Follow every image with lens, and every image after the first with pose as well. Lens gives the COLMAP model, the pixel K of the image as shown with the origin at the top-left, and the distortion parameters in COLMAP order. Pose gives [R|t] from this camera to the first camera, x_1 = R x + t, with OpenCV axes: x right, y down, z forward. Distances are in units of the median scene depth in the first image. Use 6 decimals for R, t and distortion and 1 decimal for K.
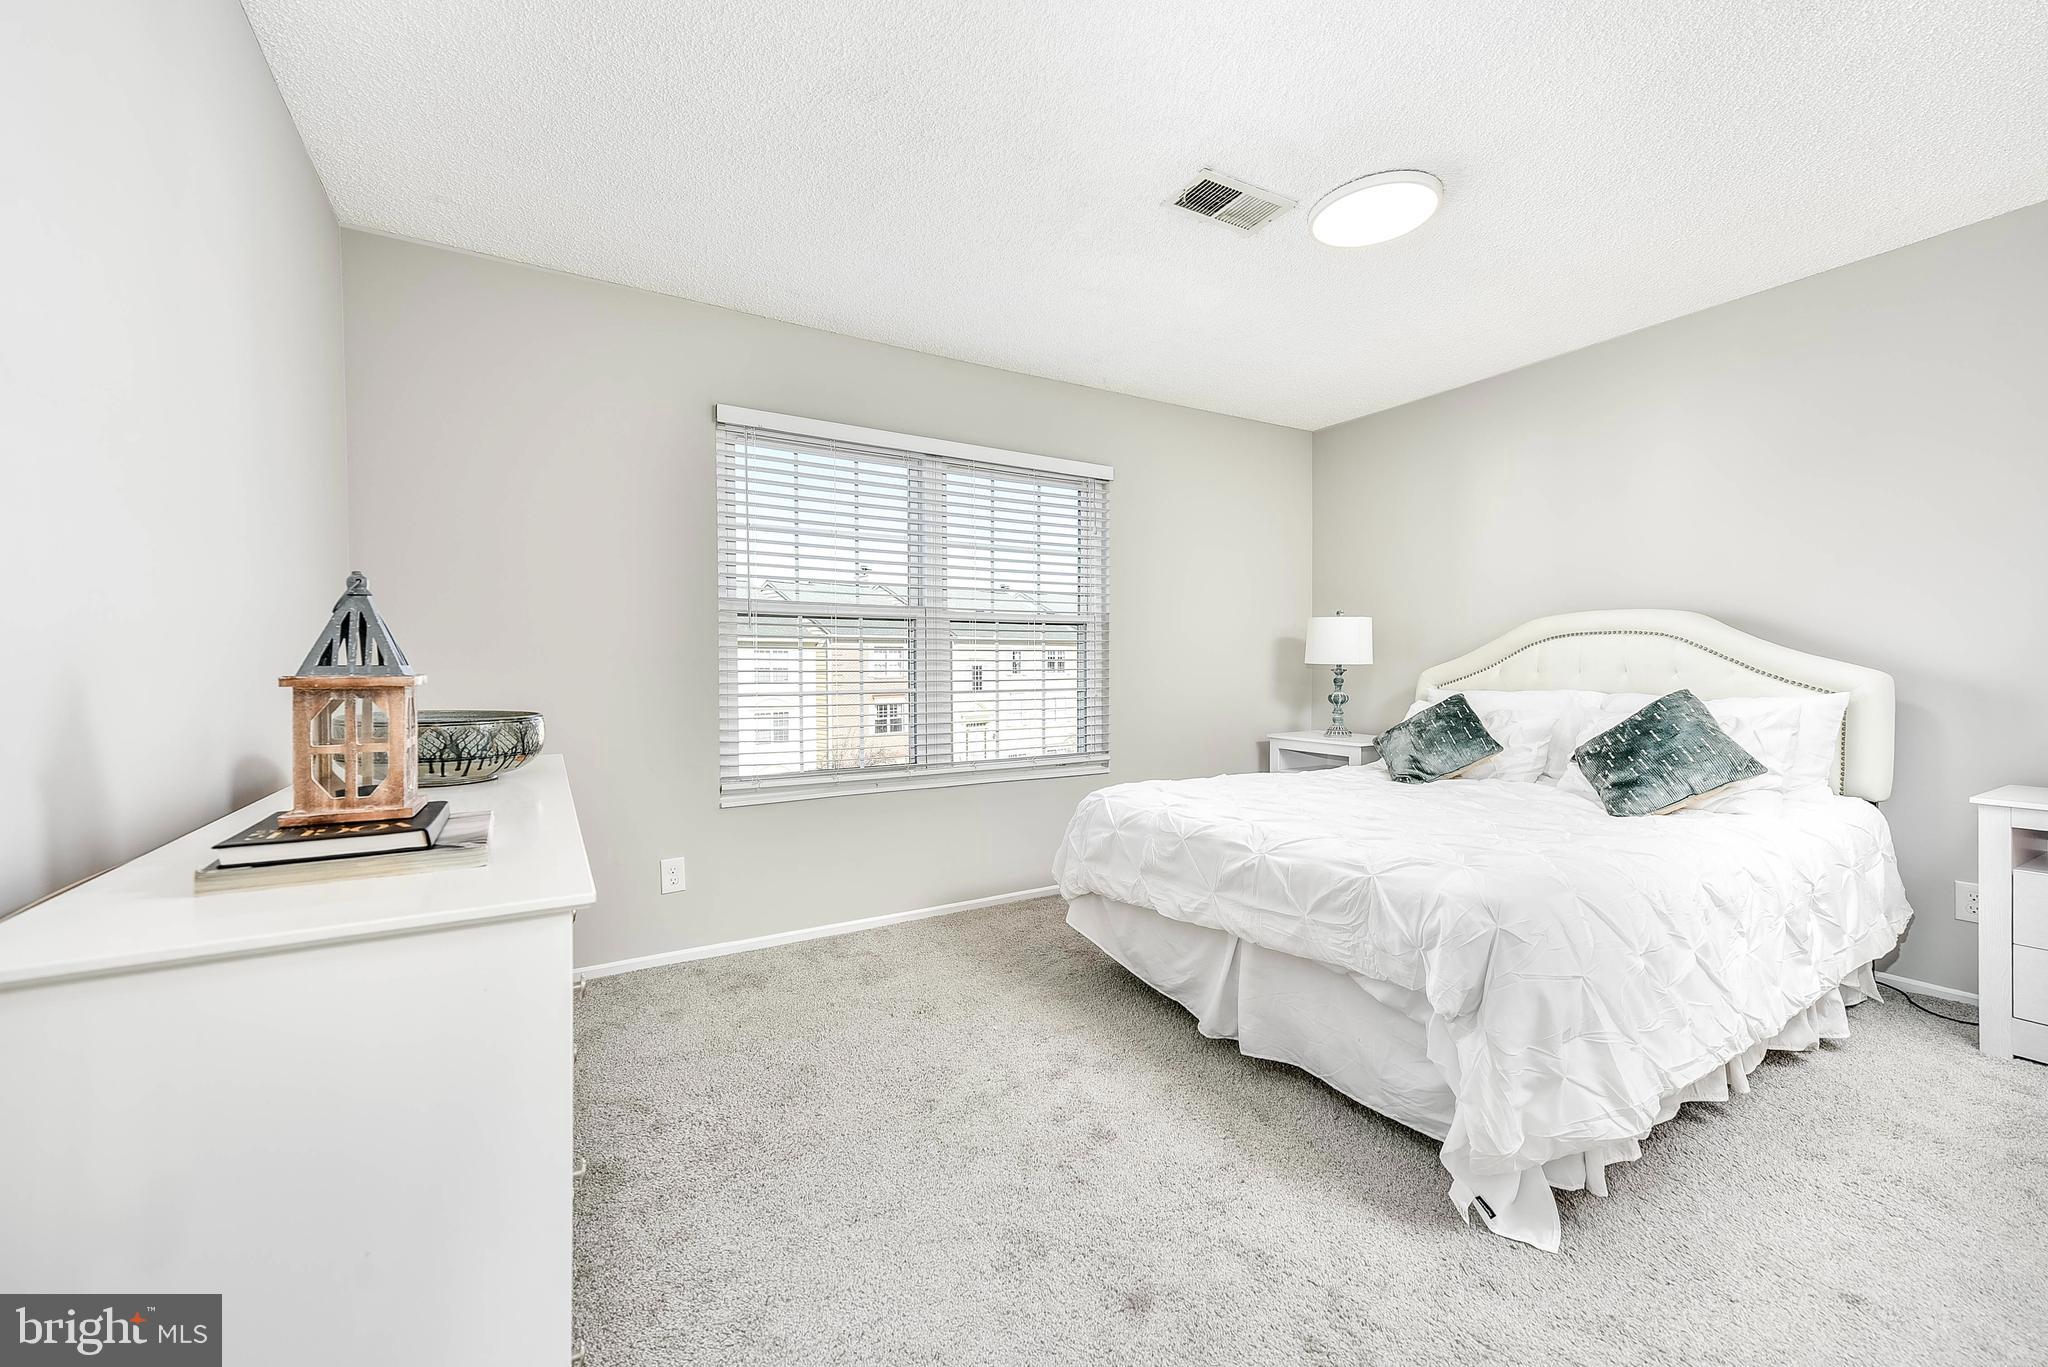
lens RADIAL K [[819.5, 0, 1031.2], [0, 819.5, 686.5], [0, 0, 1]] dist [0.014384, -0.000050]
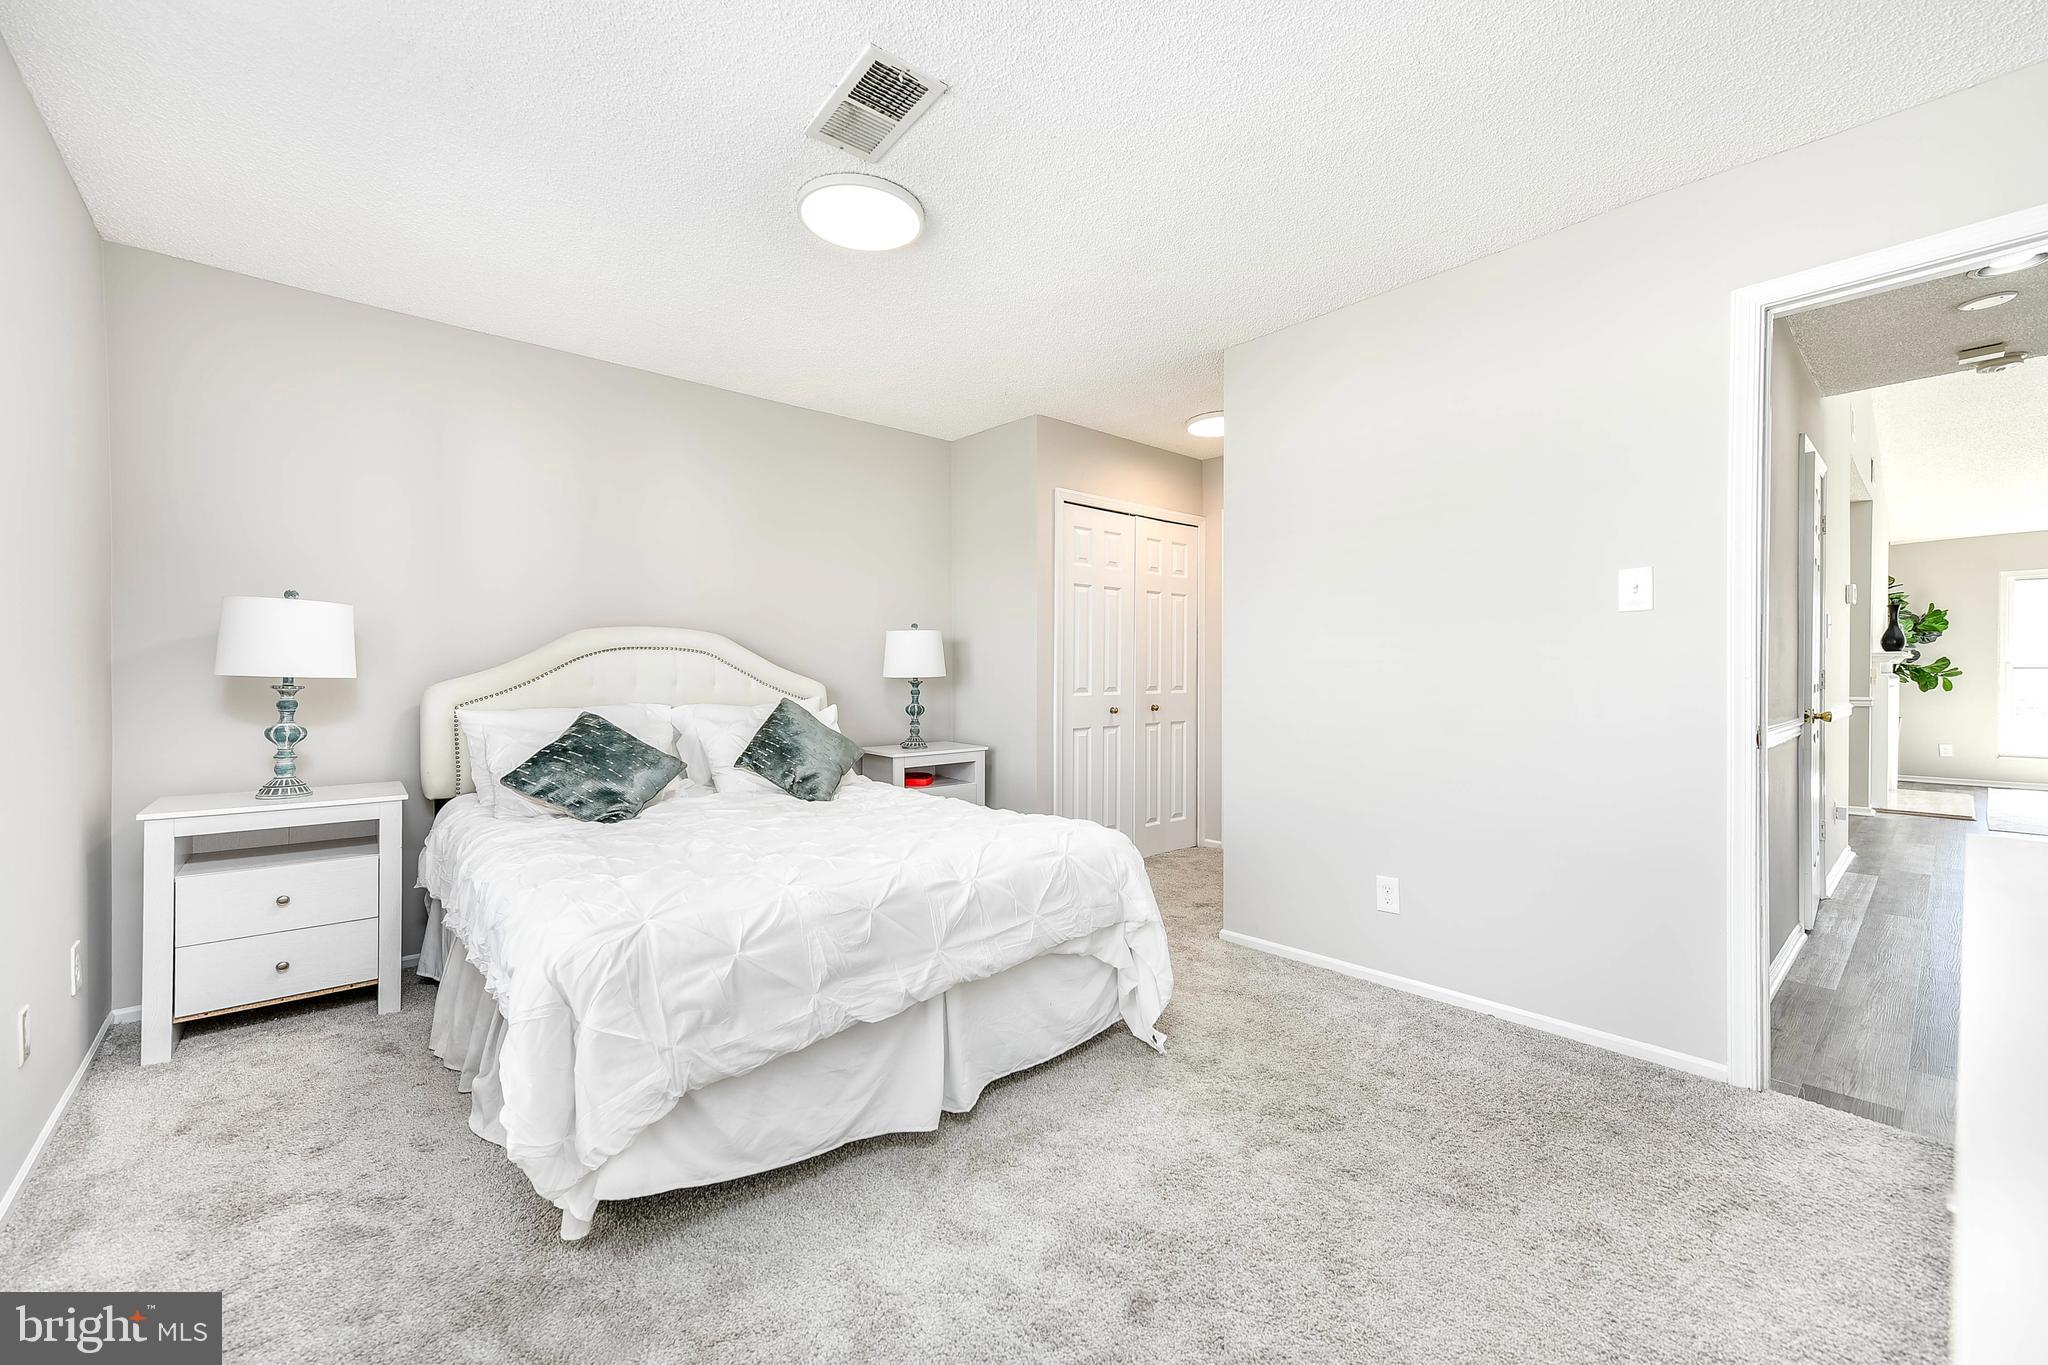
lens RADIAL K [[819.5, 0, 1032.7], [0, 819.5, 686.9], [0, 0, 1]] dist [0.014384, -0.000050]
pose [[-0.212205, -0.004163, 0.977216, -0.553264], [0.024782, 0.999646, 0.009640, -0.019641], [-0.976911, 0.026263, -0.212027, 0.968383]]
